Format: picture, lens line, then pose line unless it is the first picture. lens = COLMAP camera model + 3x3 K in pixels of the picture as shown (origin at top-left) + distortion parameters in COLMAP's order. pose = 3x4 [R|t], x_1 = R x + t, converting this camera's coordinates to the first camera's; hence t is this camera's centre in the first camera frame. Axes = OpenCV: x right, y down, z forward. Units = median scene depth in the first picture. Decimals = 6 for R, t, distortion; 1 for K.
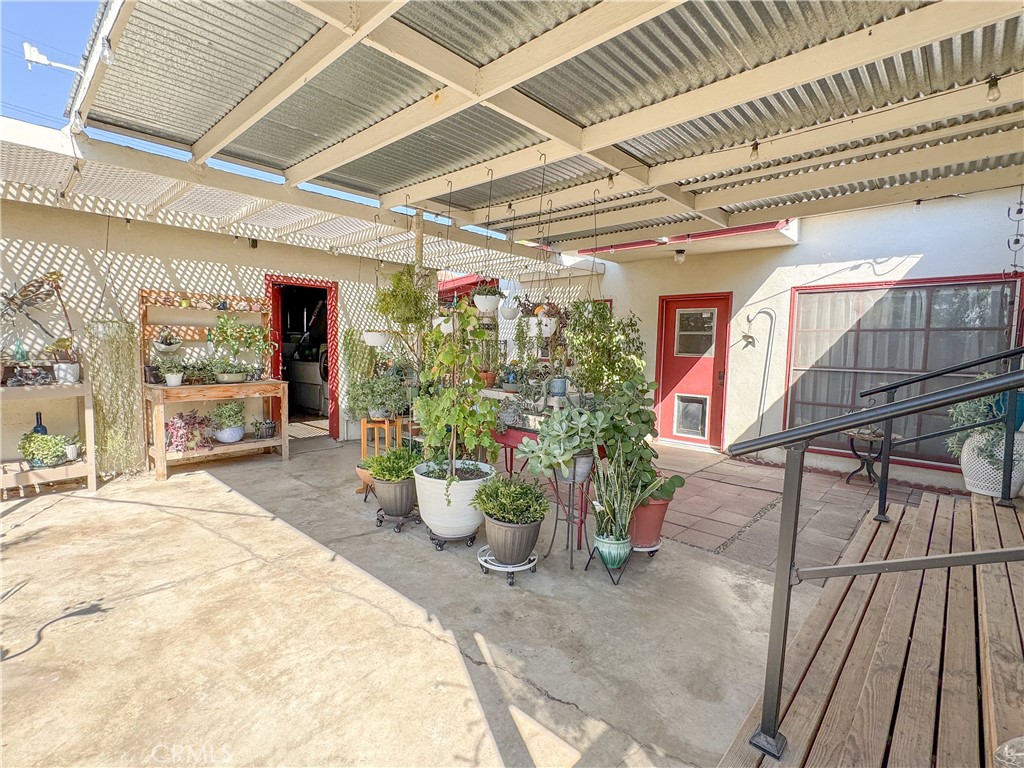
lens RADIAL K [[483.3, 0, 508.3], [0, 483.3, 382.5], [0, 0, 1]] dist [-0.001242, 0.000074]
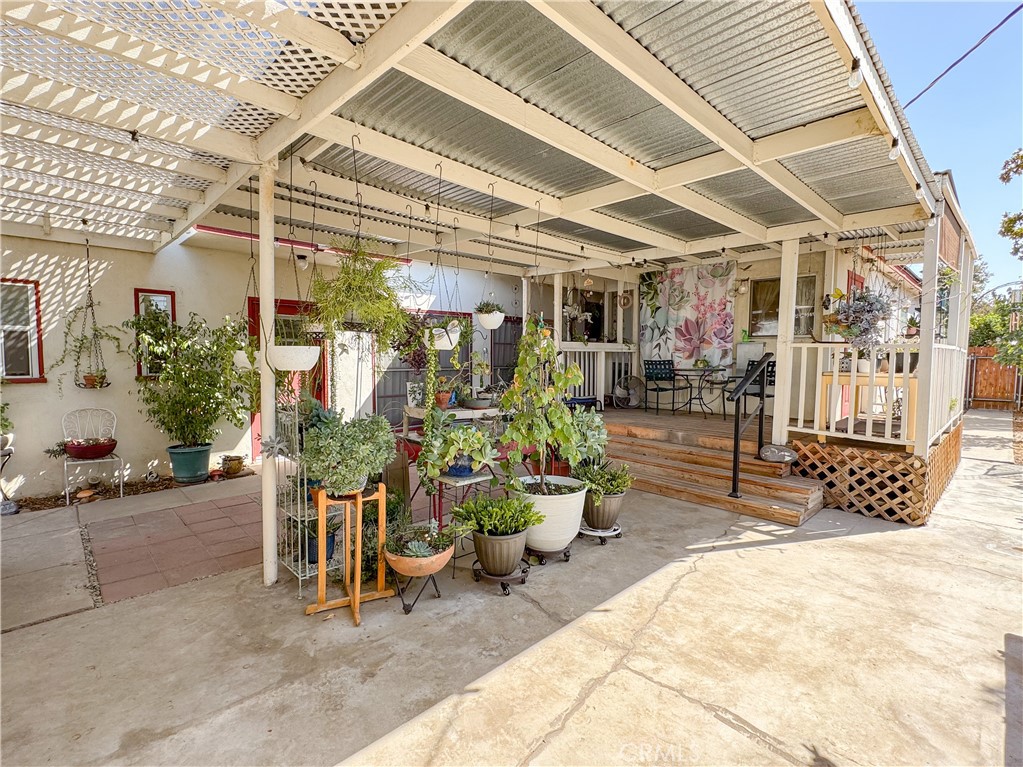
lens RADIAL K [[482.8, 0, 507.8], [0, 482.8, 382.0], [0, 0, 1]] dist [-0.001242, 0.000074]
pose [[0.053512, -0.077046, 0.995590, -1.223436], [0.068587, 0.994948, 0.073309, -0.130869], [-0.996209, 0.064361, 0.058526, 1.096647]]
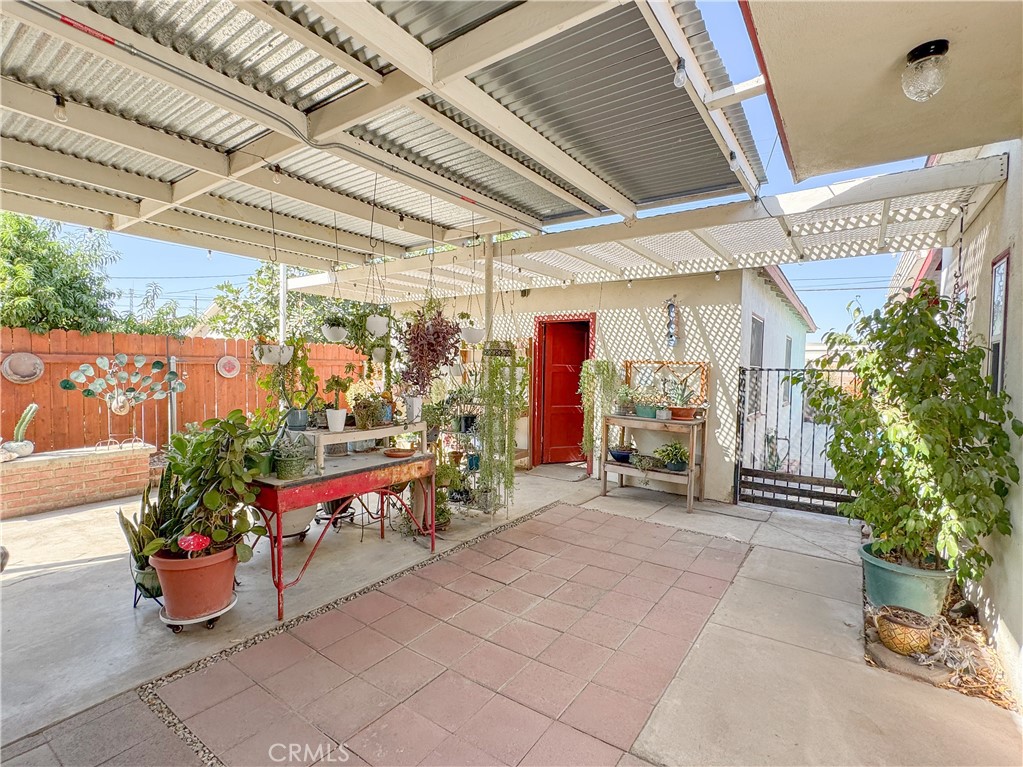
lens RADIAL K [[482.8, 0, 507.8], [0, 482.8, 382.0], [0, 0, 1]] dist [-0.001242, 0.000074]
pose [[0.130185, 0.013718, -0.991395, 1.222155], [-0.088012, 0.996117, 0.002226, -0.115793], [0.987576, 0.086965, 0.130887, 1.480934]]
